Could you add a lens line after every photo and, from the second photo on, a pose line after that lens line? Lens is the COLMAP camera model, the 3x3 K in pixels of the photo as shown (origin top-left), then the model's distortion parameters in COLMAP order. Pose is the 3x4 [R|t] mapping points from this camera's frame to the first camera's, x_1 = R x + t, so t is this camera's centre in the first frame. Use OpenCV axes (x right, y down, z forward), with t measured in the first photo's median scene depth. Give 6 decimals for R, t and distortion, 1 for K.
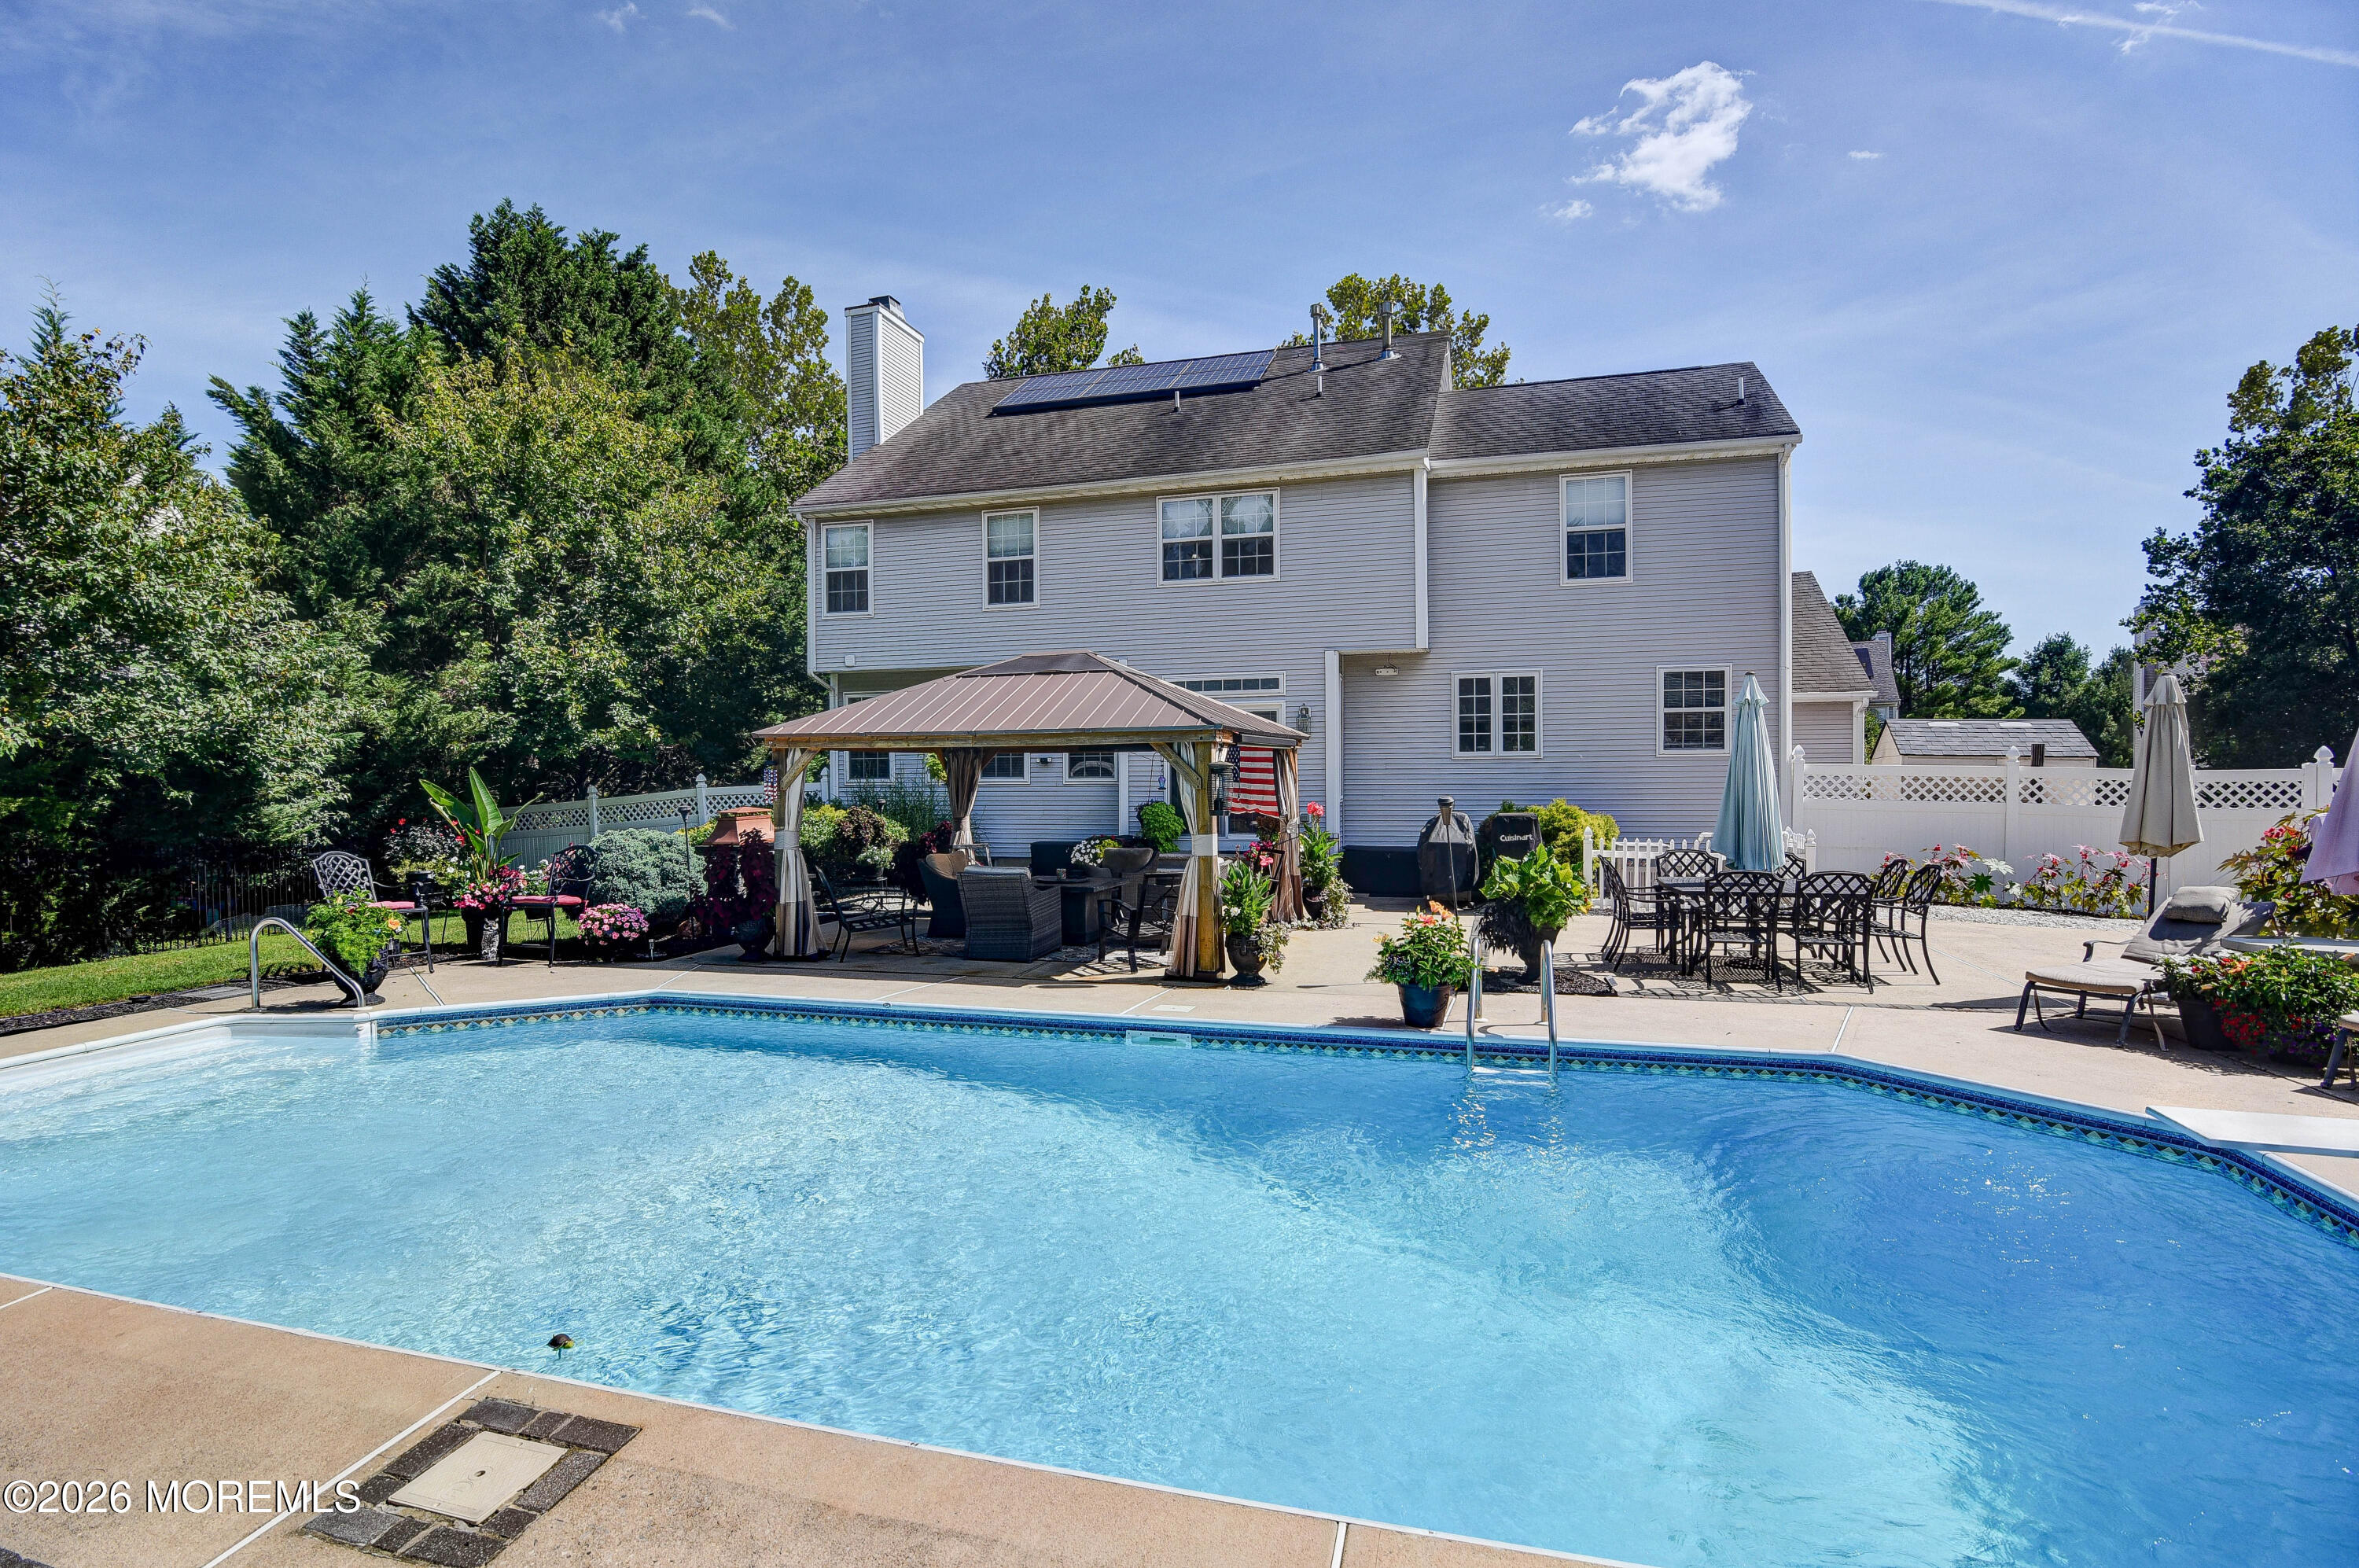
lens RADIAL K [[1137.5, 0, 1179.5], [0, 1137.5, 784.0], [0, 0, 1]] dist [-0.019118, 0.000060]
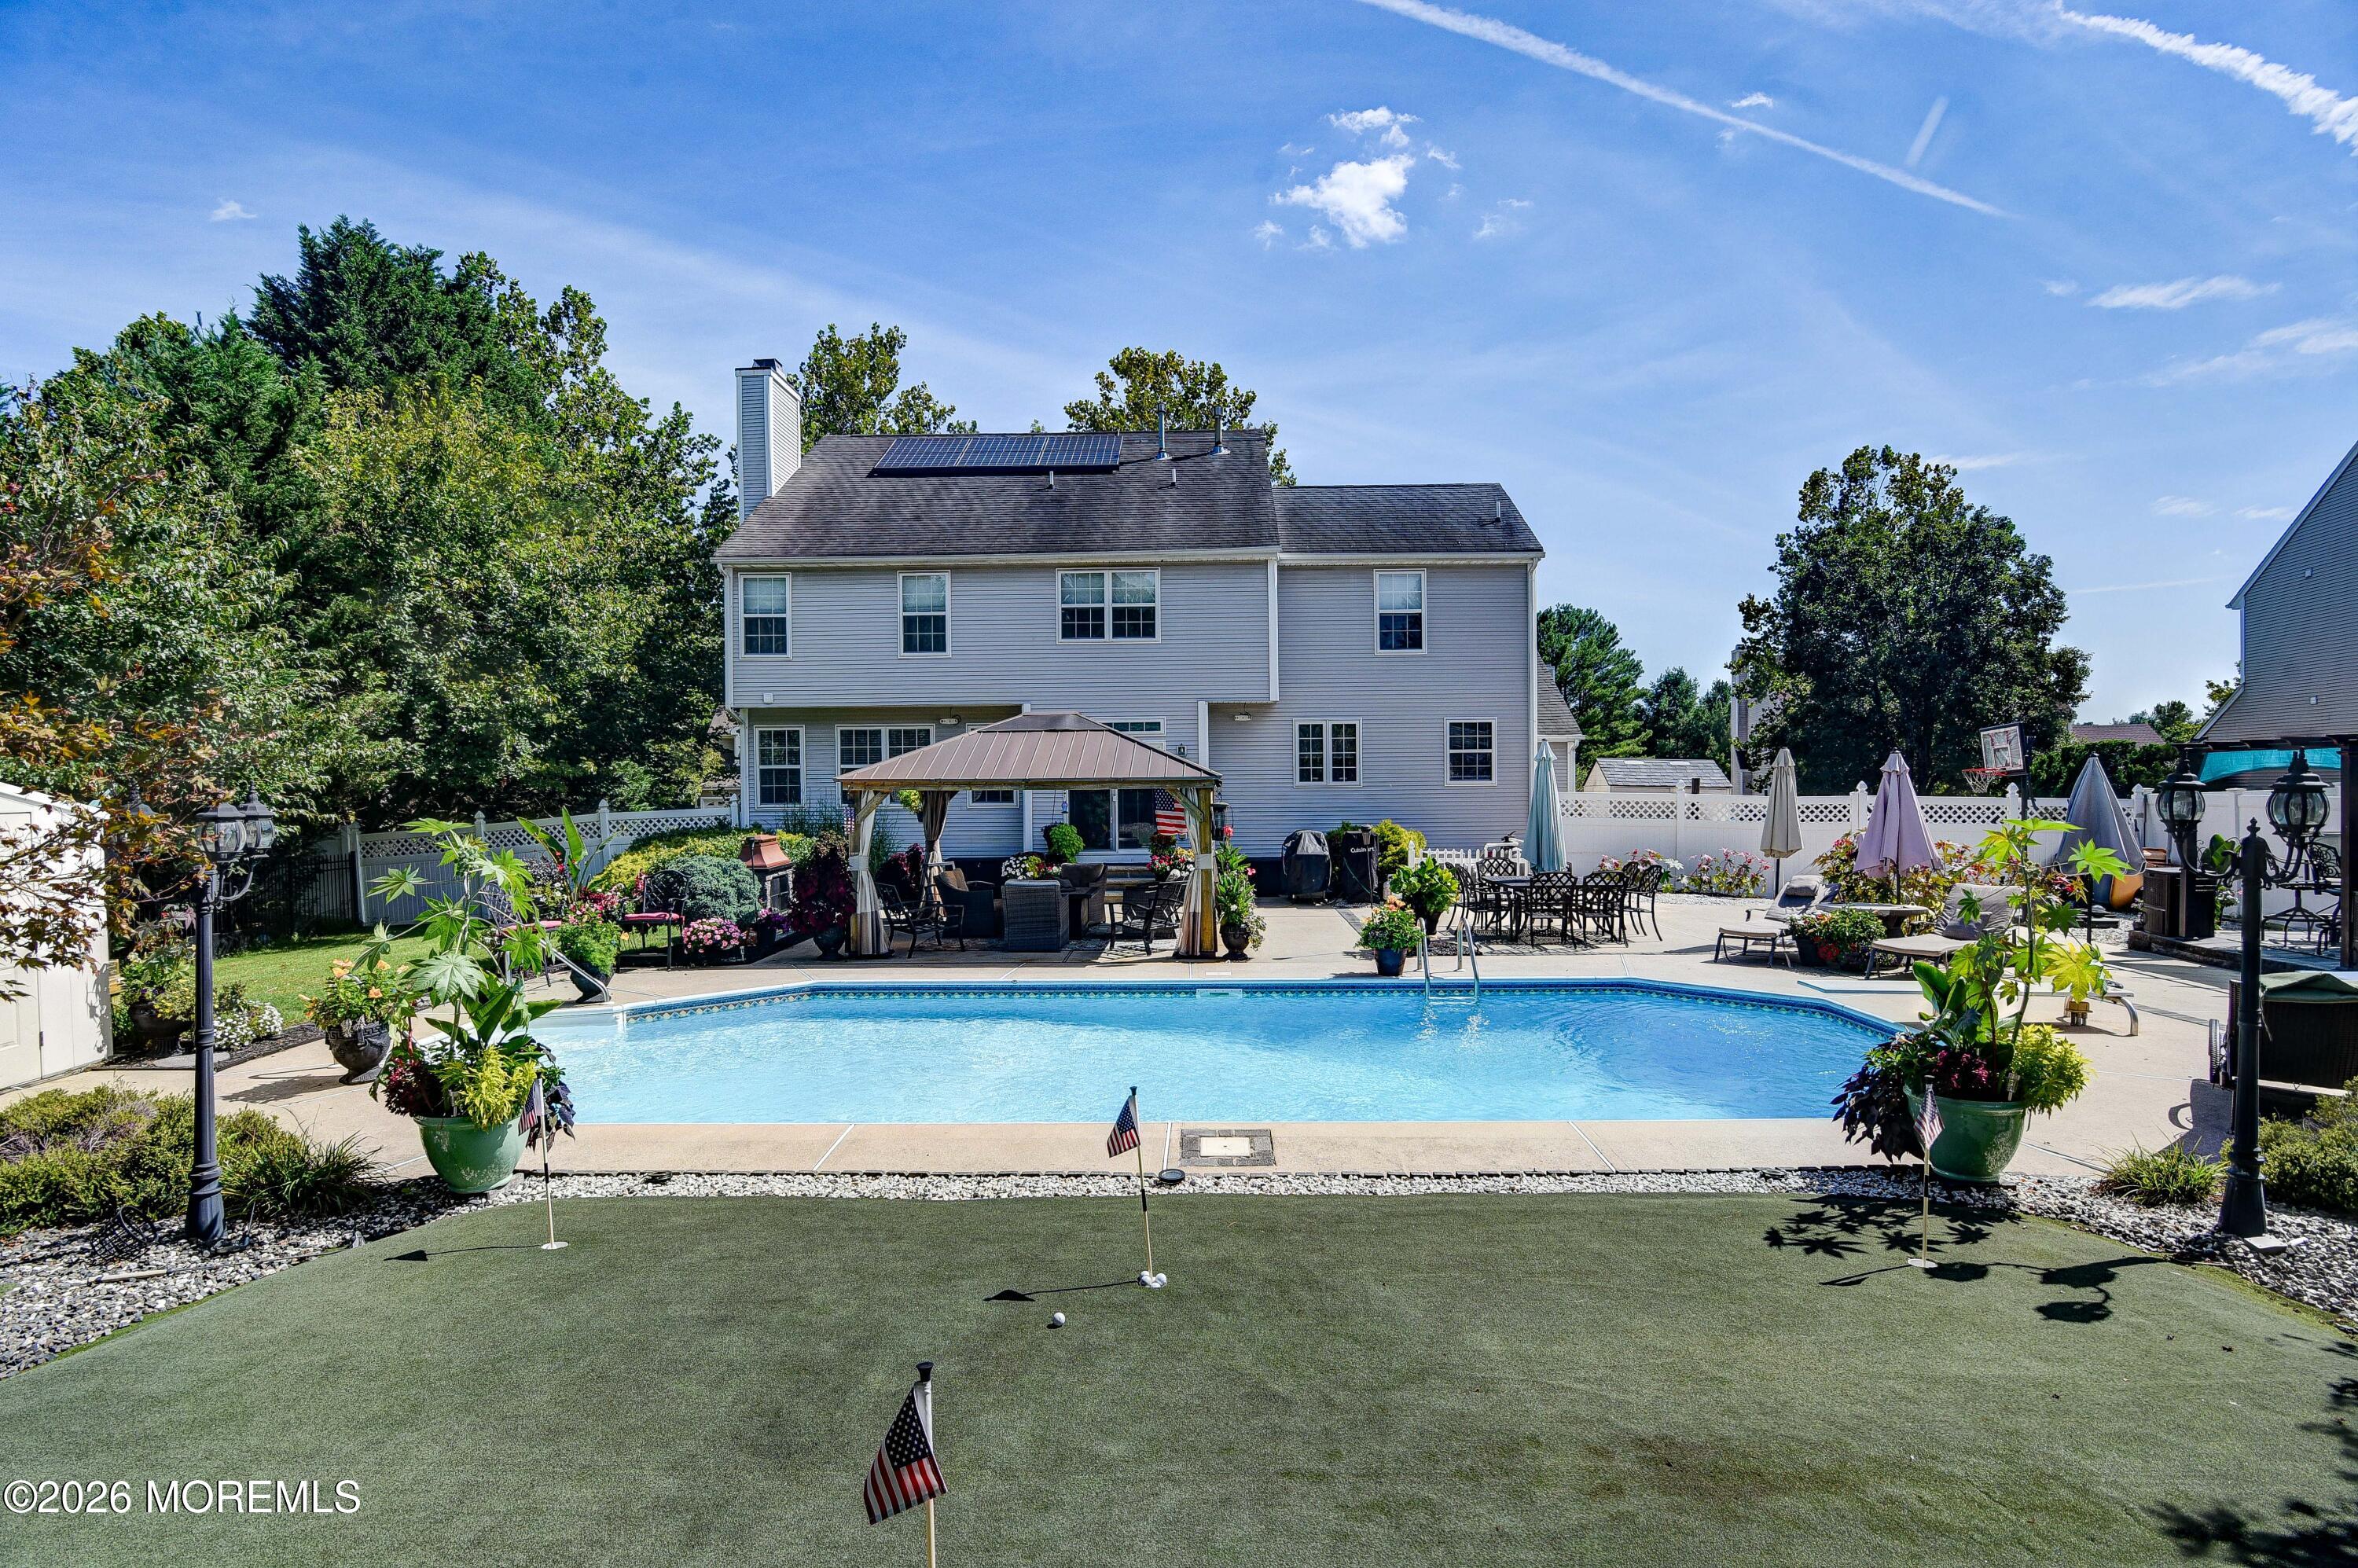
lens RADIAL K [[1137.0, 0, 1179.0], [0, 1137.0, 784.0], [0, 0, 1]] dist [-0.019118, 0.000060]
pose [[0.967253, -0.001861, 0.253809, -0.205357], [0.003497, 0.999976, -0.005997, -0.018624], [-0.253791, 0.006688, 0.967236, -0.195912]]
